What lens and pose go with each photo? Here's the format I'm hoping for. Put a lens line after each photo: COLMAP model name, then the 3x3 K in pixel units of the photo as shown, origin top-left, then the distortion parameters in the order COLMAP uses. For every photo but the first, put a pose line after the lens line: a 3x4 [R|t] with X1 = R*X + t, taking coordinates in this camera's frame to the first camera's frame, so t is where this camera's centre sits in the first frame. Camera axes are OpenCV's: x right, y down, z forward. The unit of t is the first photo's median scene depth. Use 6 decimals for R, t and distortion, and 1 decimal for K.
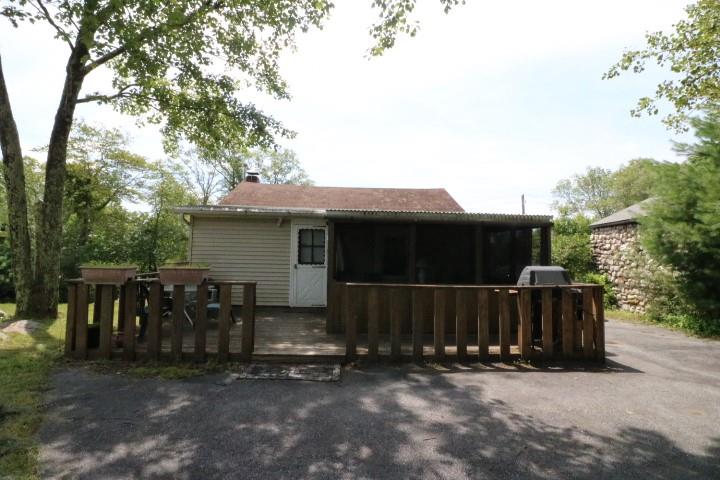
lens RADIAL K [[334.9, 0, 363.8], [0, 334.9, 240.1], [0, 0, 1]] dist [-0.005531, -0.006793]
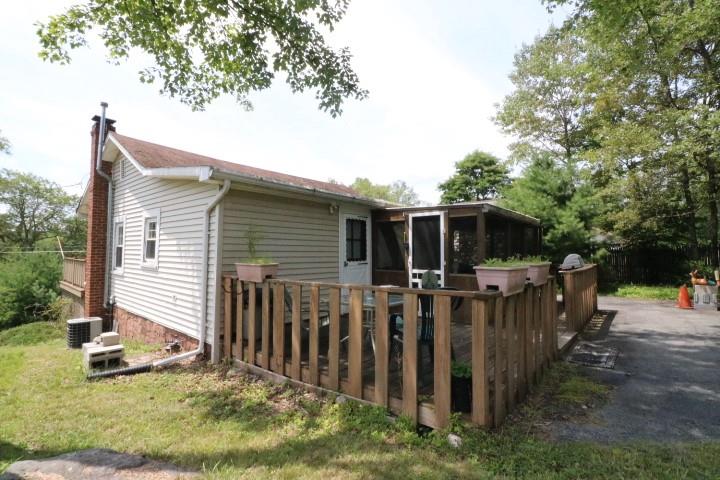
lens RADIAL K [[334.9, 0, 363.6], [0, 334.9, 236.6], [0, 0, 1]] dist [-0.005531, -0.006793]
pose [[0.685827, 0.016286, 0.727583, -2.040544], [-0.017591, 0.999828, -0.005798, 0.040305], [-0.727552, -0.008823, 0.685996, 1.071149]]
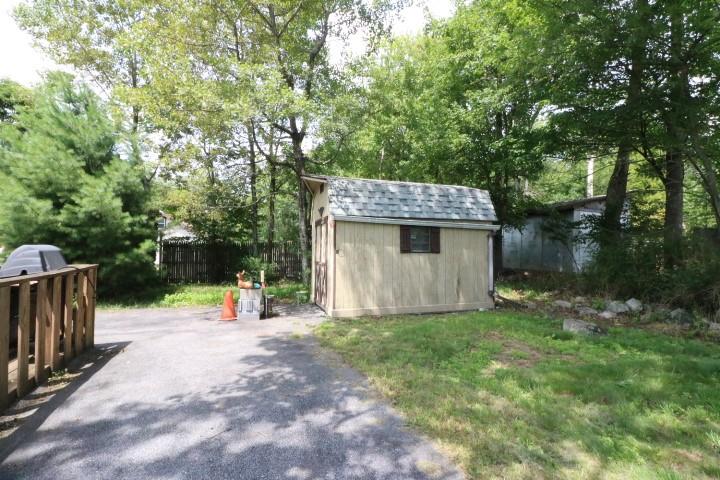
lens RADIAL K [[354.8, 0, 360.6], [0, 354.8, 241.1], [0, 0, 1]] dist [-0.004192, -0.001048]
pose [[-0.291329, 0.003003, 0.956618, -0.705362], [-0.070446, 0.997213, -0.024584, 0.061827], [-0.954026, -0.074552, -0.290305, 0.909239]]
